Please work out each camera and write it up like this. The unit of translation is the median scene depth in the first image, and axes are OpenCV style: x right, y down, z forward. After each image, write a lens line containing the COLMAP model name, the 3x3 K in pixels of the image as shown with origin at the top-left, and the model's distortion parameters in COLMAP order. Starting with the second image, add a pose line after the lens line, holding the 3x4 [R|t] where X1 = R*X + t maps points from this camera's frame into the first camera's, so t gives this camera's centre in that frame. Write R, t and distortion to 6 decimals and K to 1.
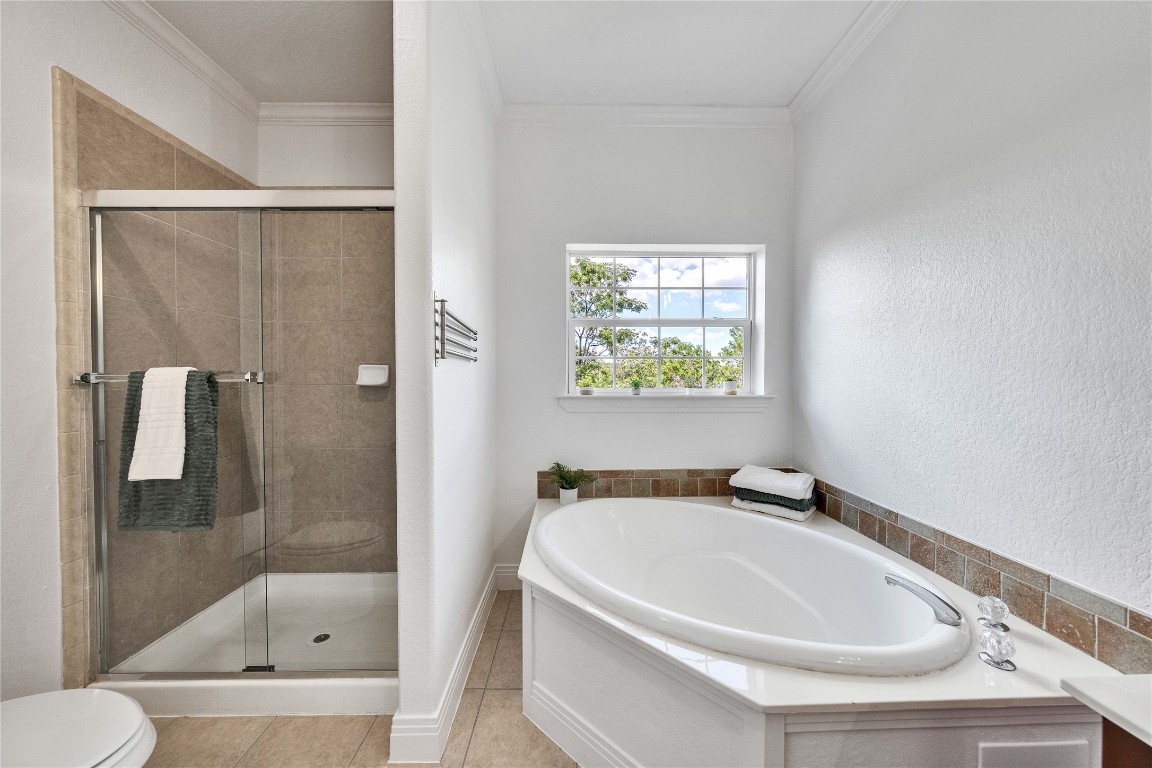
lens RADIAL K [[423.3, 0, 578.3], [0, 423.3, 382.5], [0, 0, 1]] dist [-0.000844, 0.000038]
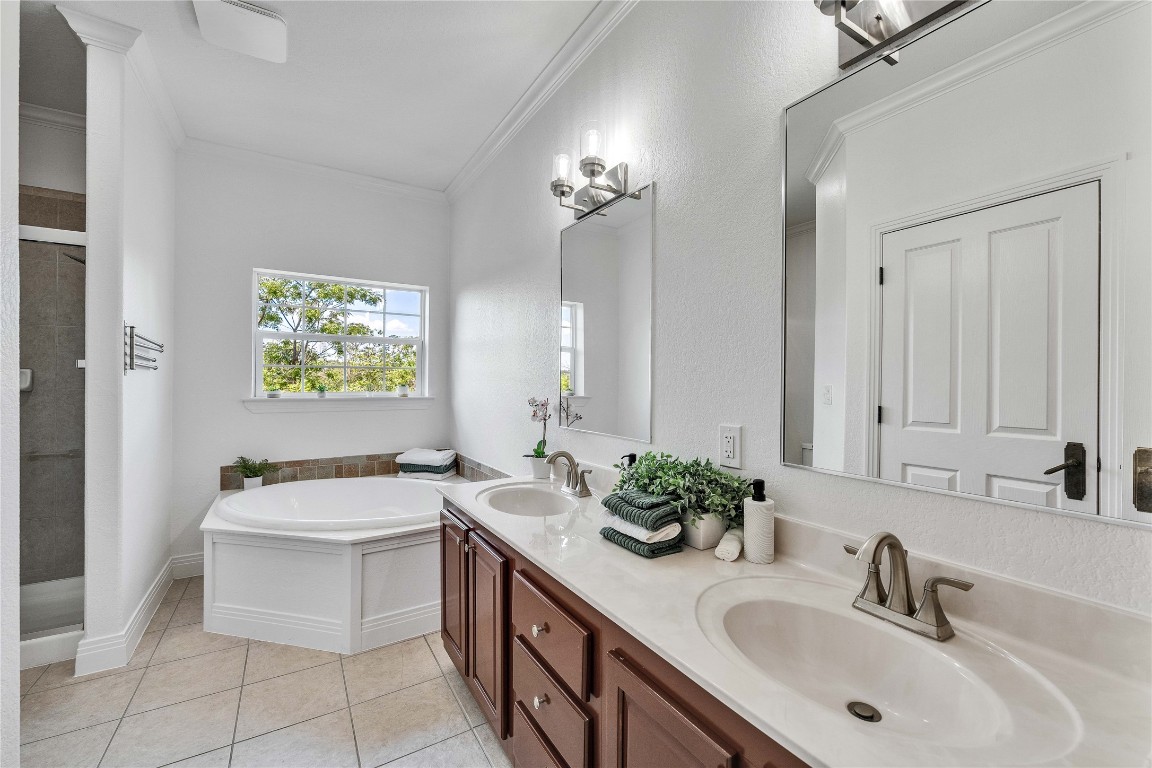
lens RADIAL K [[473.2, 0, 580.1], [0, 473.2, 381.1], [0, 0, 1]] dist [-0.001879, 0.000137]
pose [[0.854733, 0.006093, 0.519033, 0.069051], [0.001197, 0.999905, -0.013709, 0.001931], [-0.519067, 0.012339, 0.854644, -0.586056]]
